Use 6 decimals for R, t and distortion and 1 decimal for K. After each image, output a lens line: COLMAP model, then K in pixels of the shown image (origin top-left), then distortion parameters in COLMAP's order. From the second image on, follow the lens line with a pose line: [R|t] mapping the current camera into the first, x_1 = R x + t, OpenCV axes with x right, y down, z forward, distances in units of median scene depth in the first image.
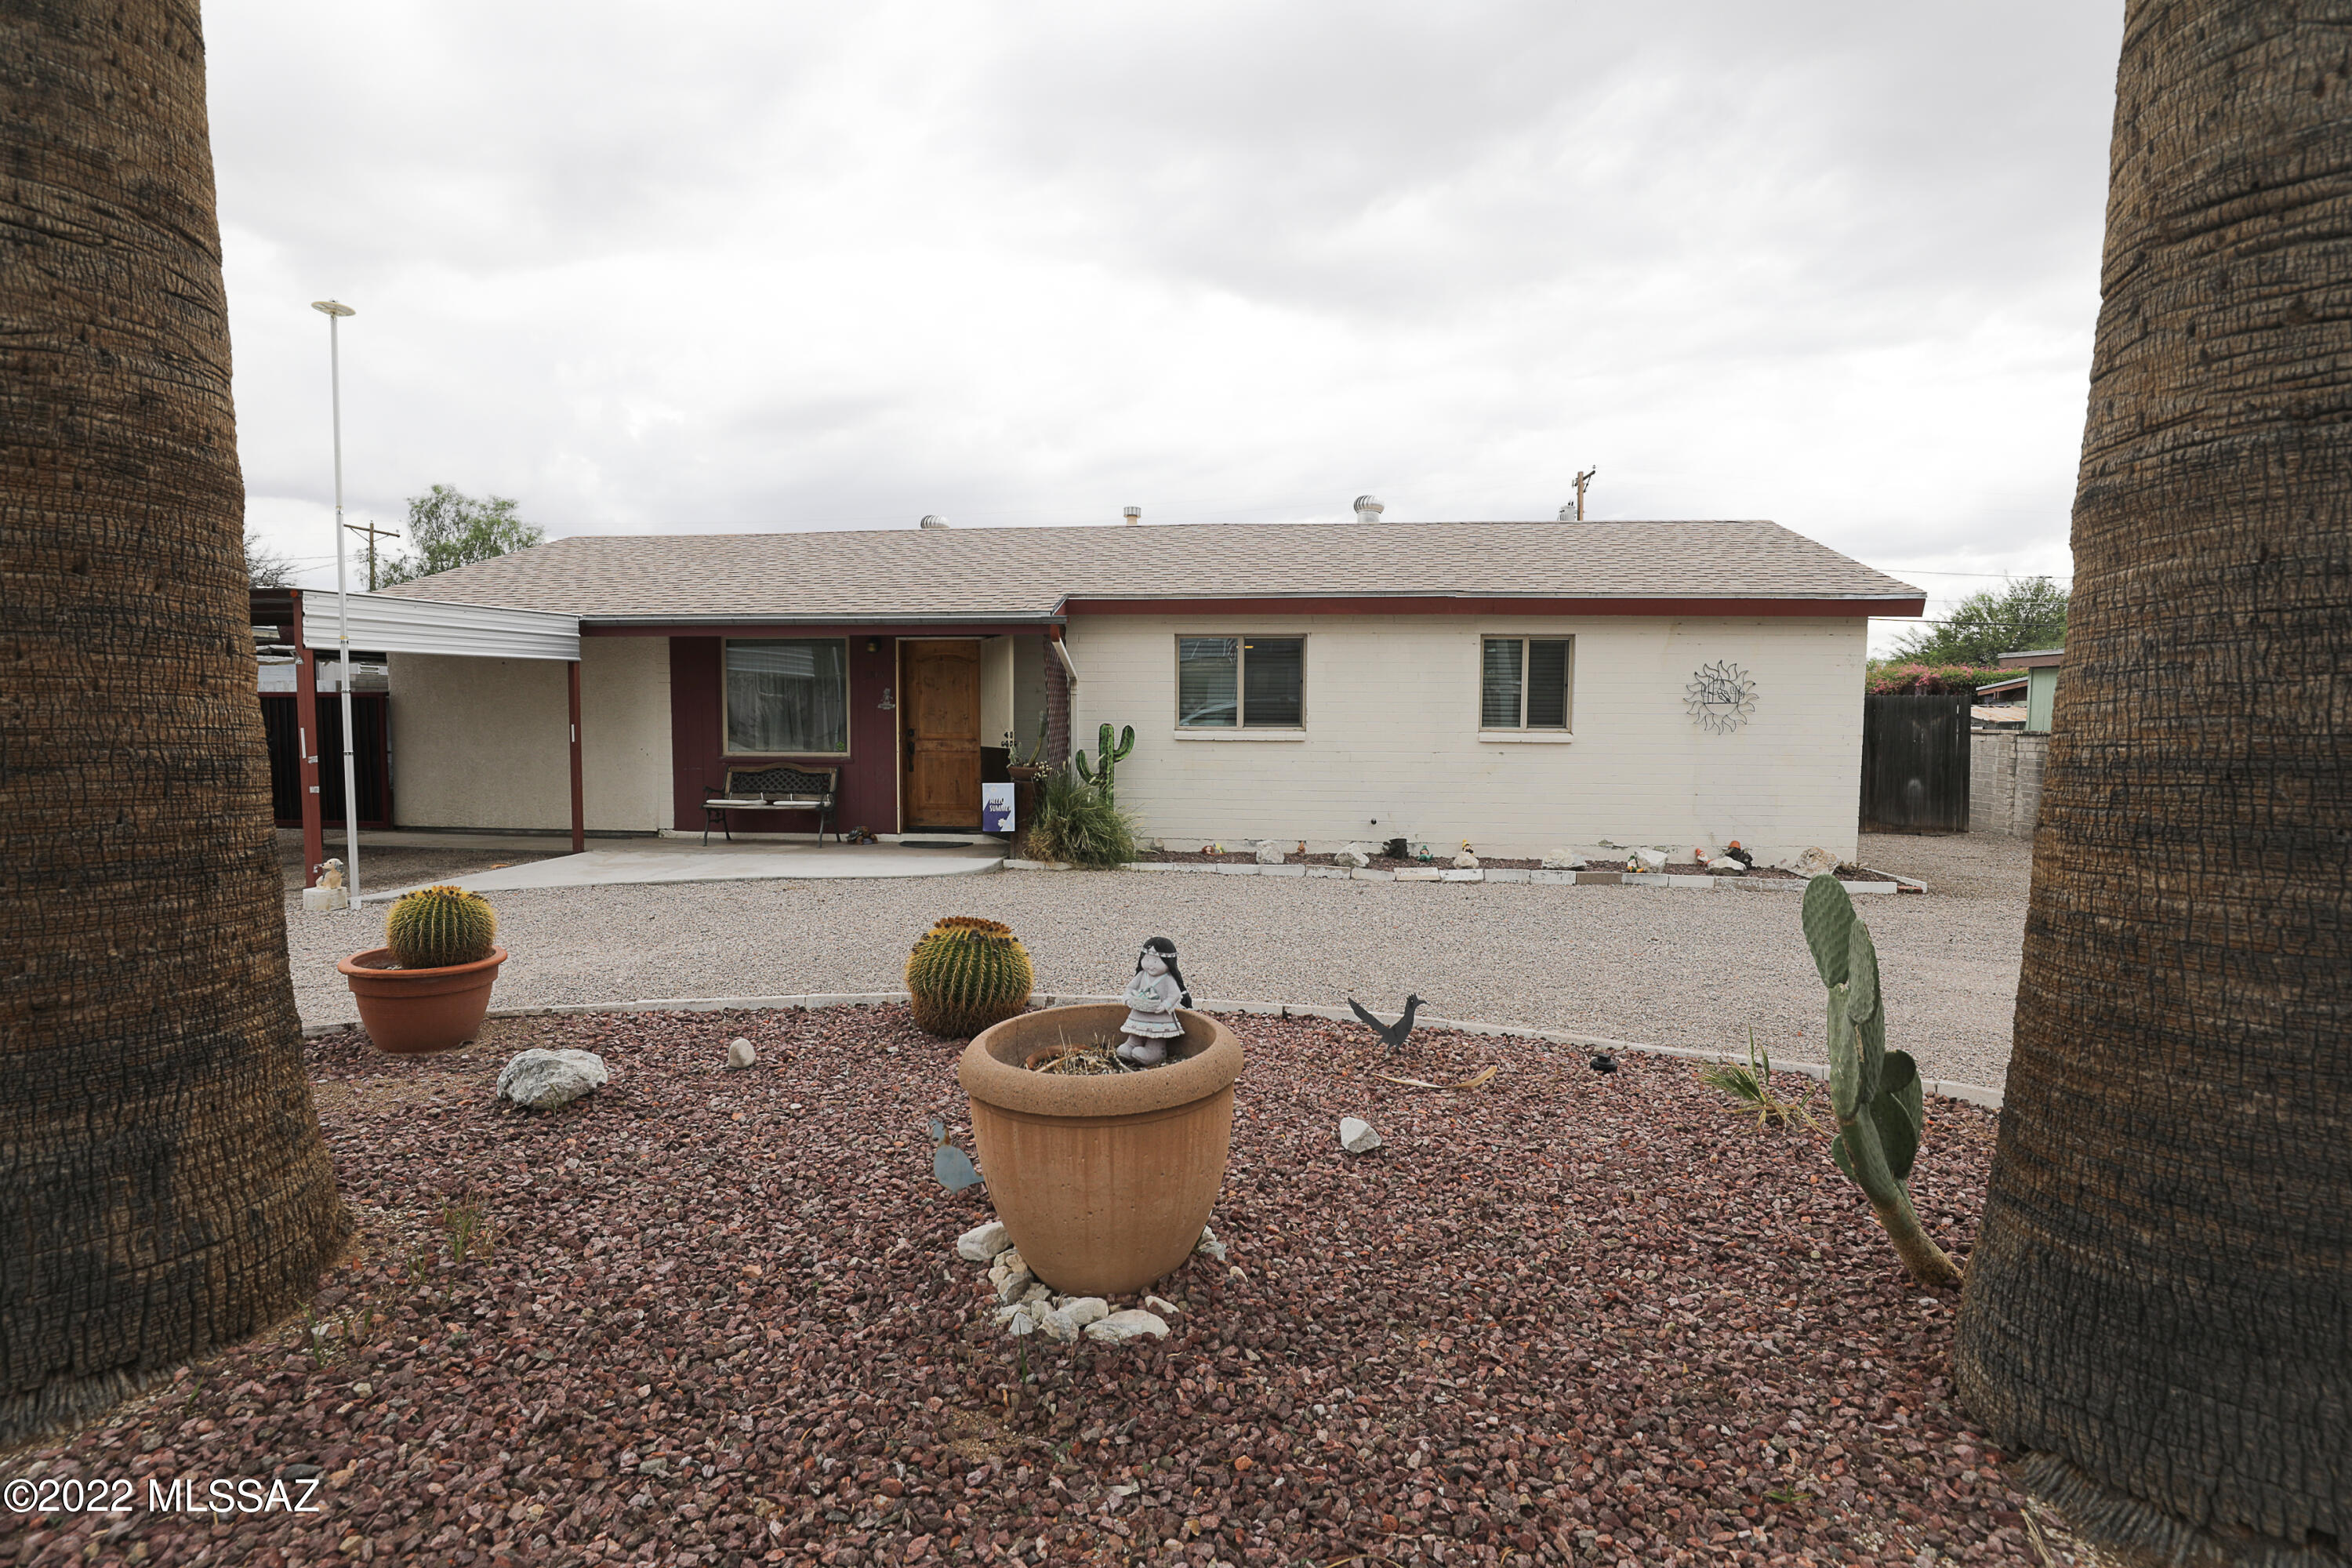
lens RADIAL K [[1173.2, 0, 1173.1], [0, 1173.2, 785.4], [0, 0, 1]] dist [-0.052867, 0.015413]
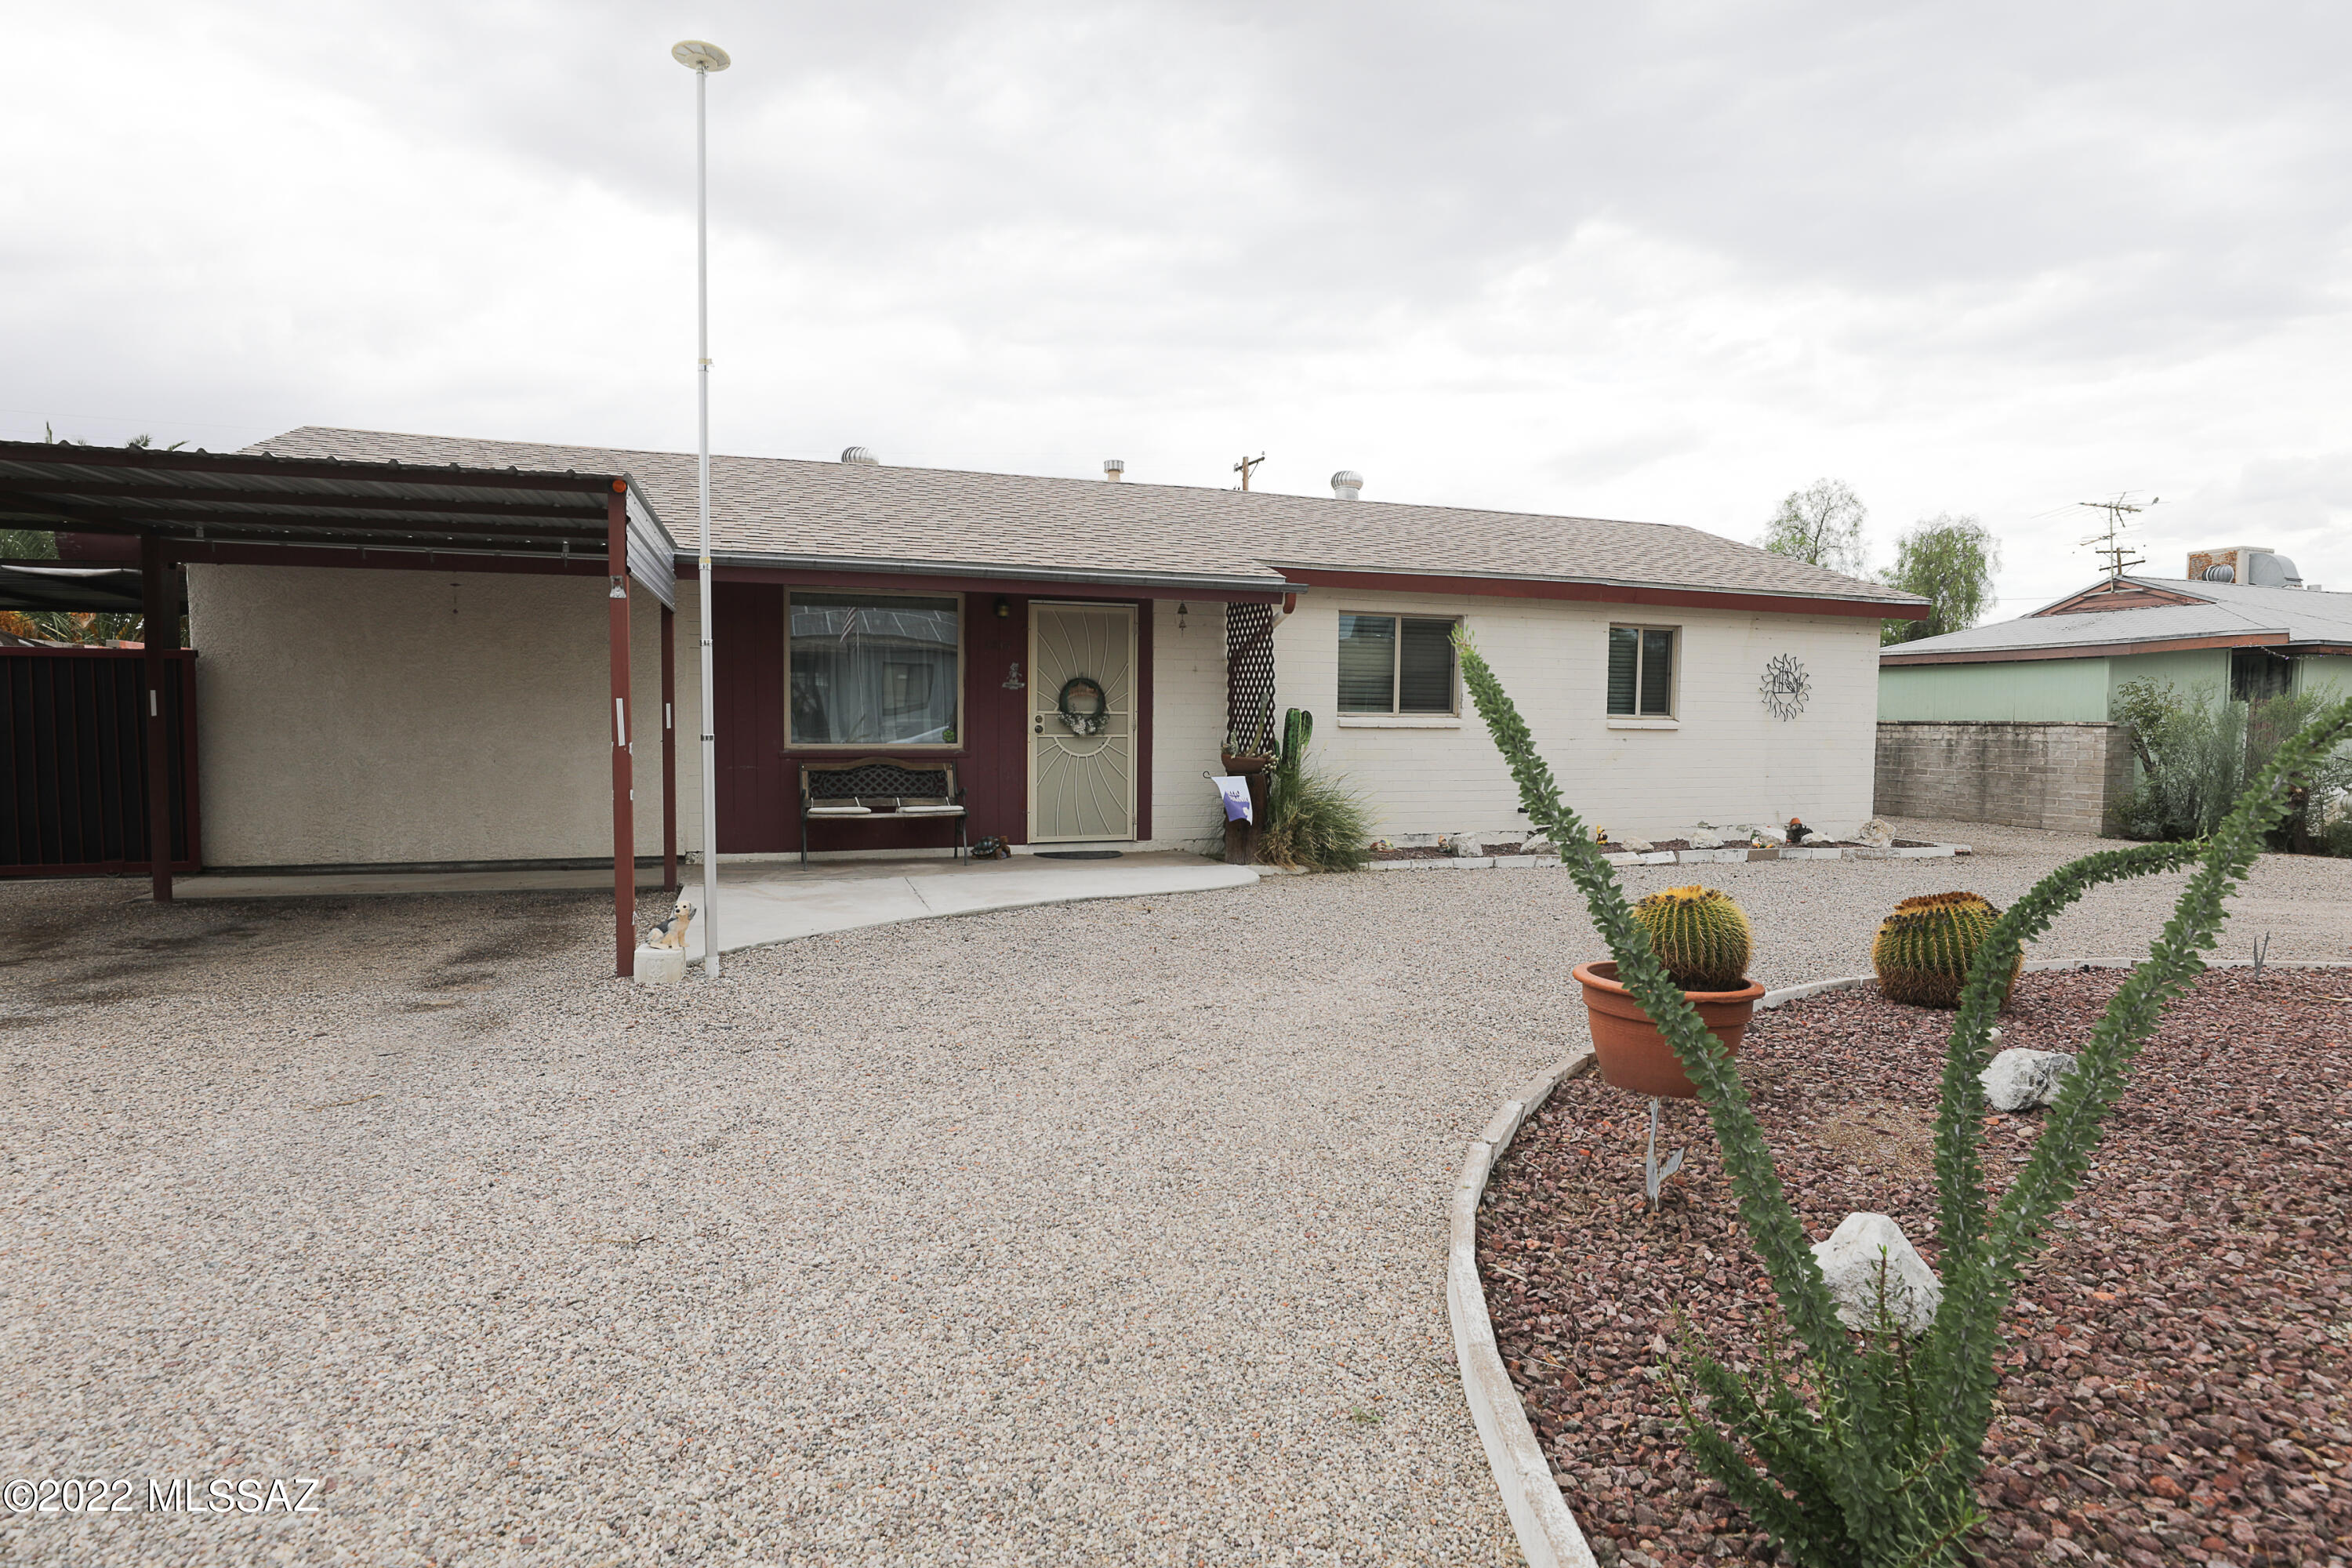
lens RADIAL K [[1336.7, 0, 1172.7], [0, 1336.7, 776.4], [0, 0, 1]] dist [-0.029659, 0.001525]
pose [[0.887552, -0.017546, 0.460373, -0.607112], [0.022379, 0.999737, -0.005042, 0.001828], [-0.460163, 0.014778, 0.887711, 0.145947]]
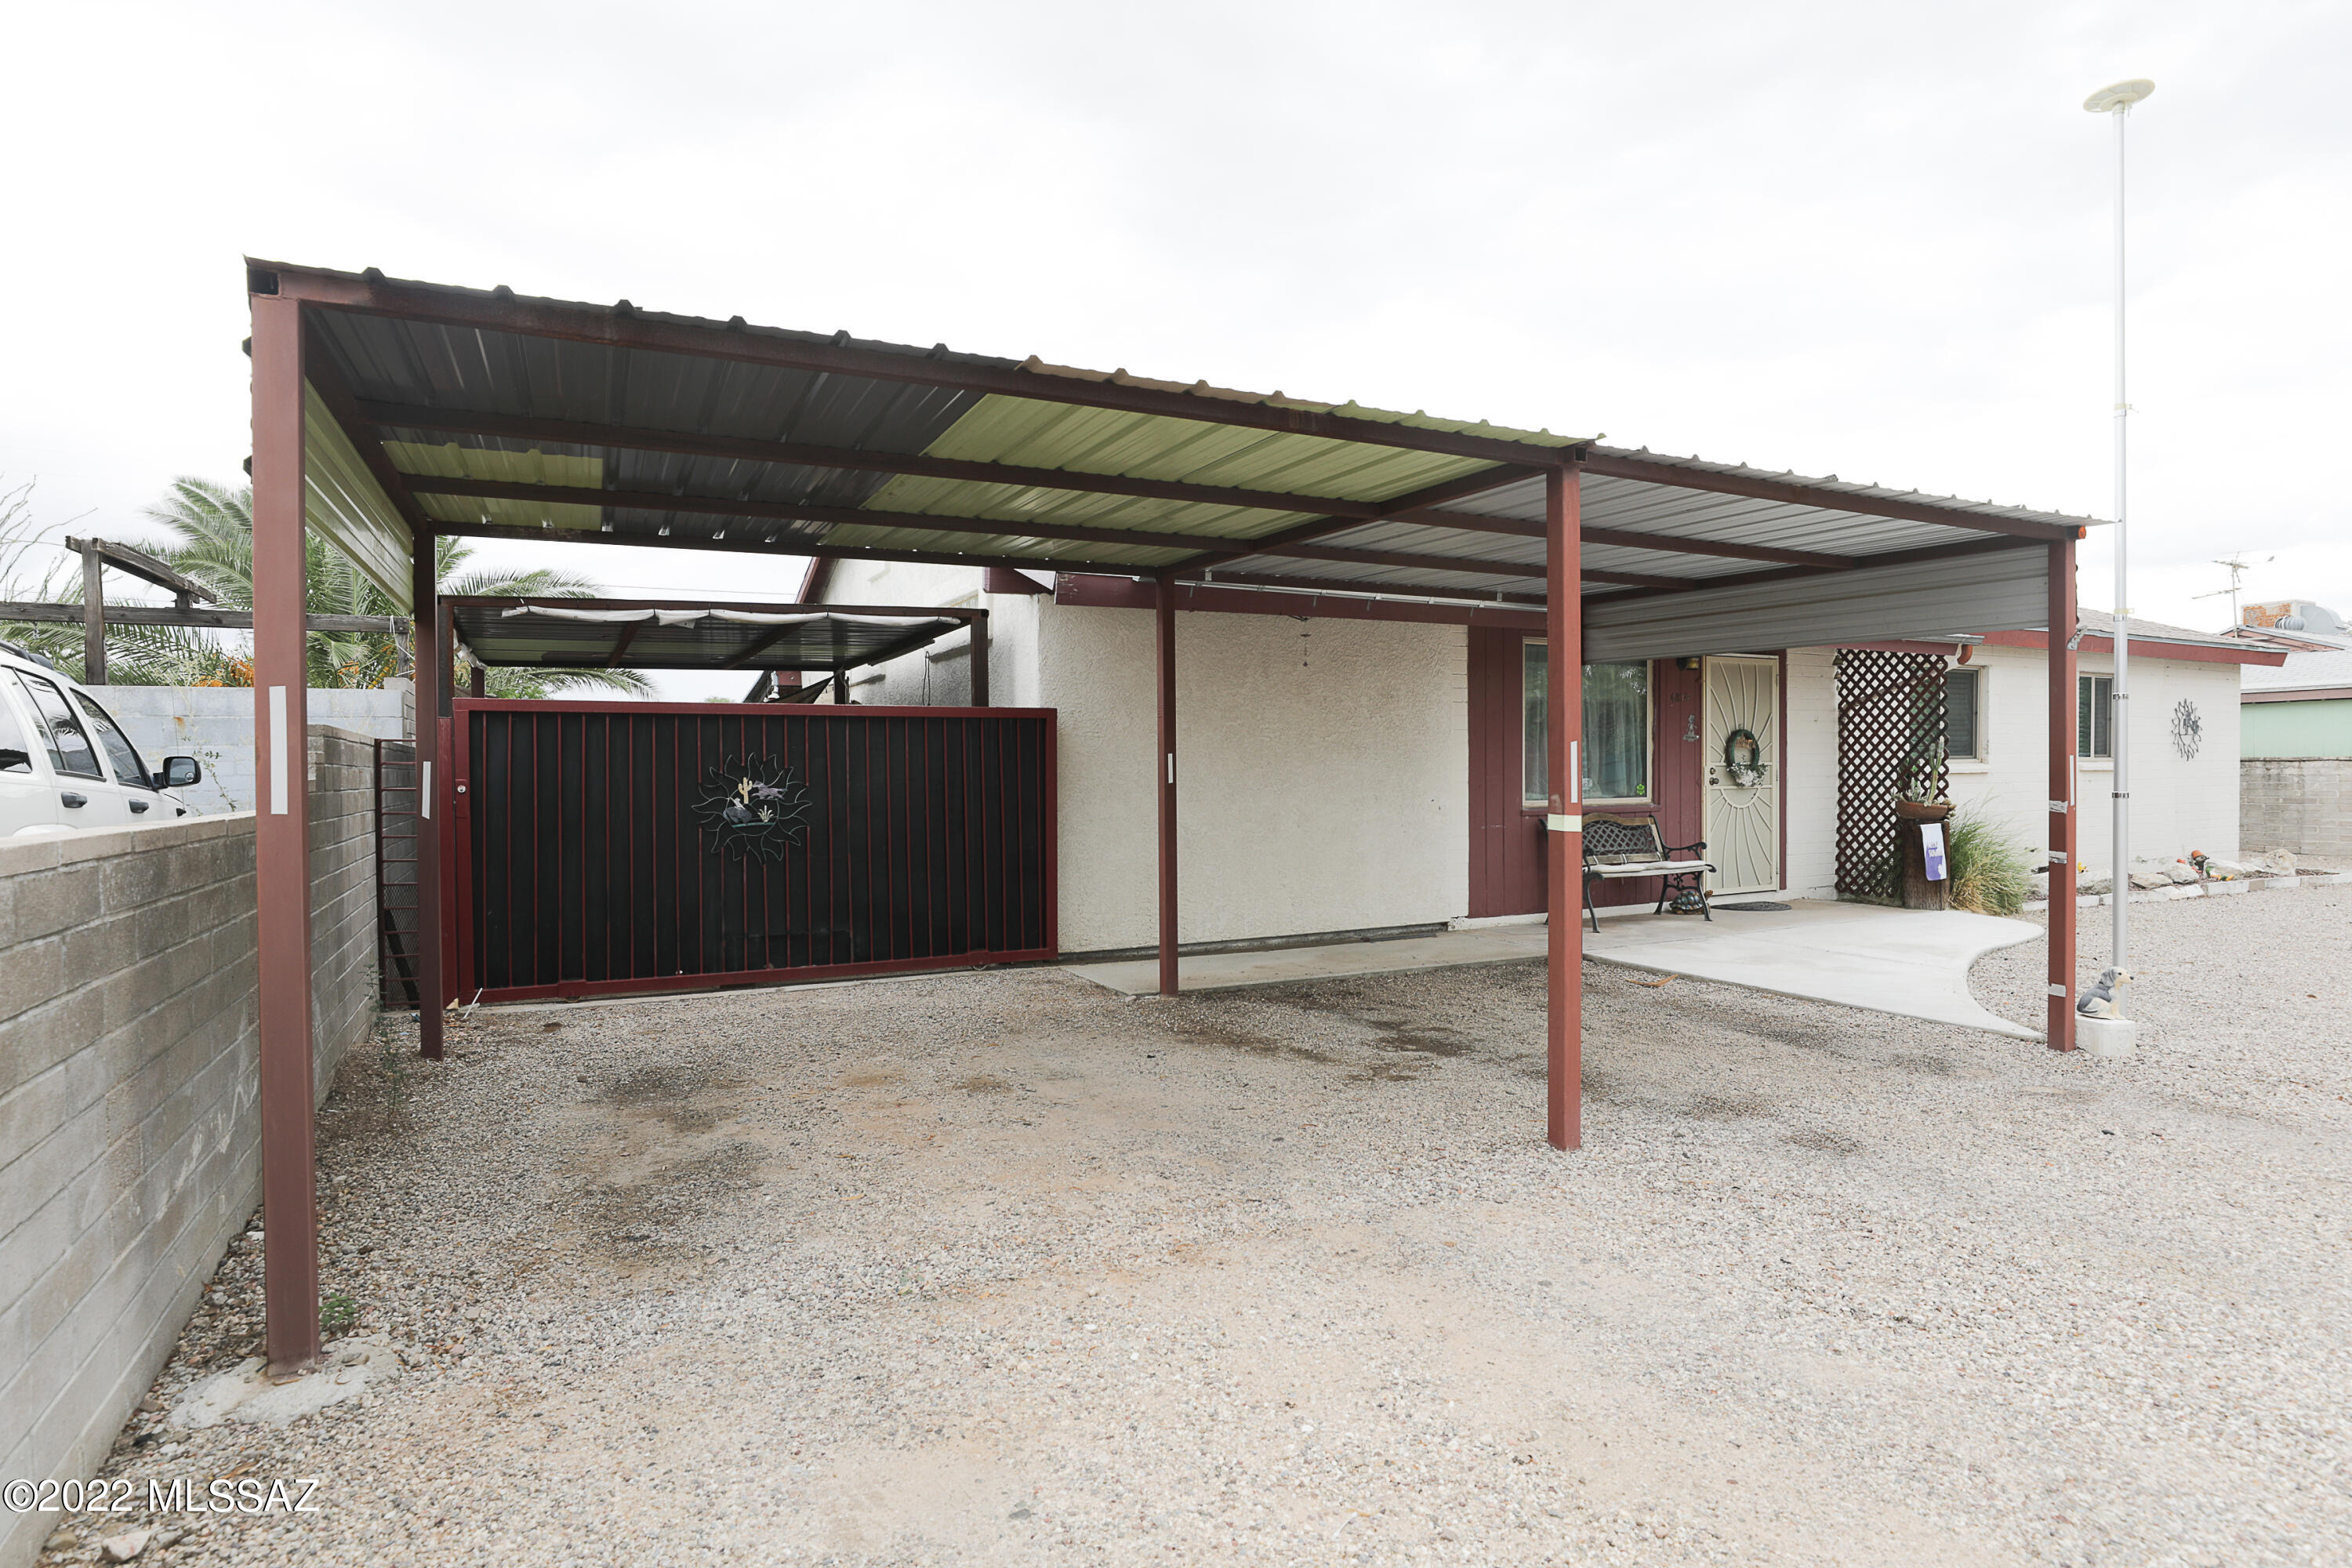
lens RADIAL K [[1336.7, 0, 1172.7], [0, 1336.7, 776.4], [0, 0, 1]] dist [-0.029659, 0.001525]
pose [[0.818163, -0.014578, 0.574802, -1.117498], [0.047244, 0.998003, -0.041935, -0.021352], [-0.573043, 0.061466, 0.817217, 0.495012]]
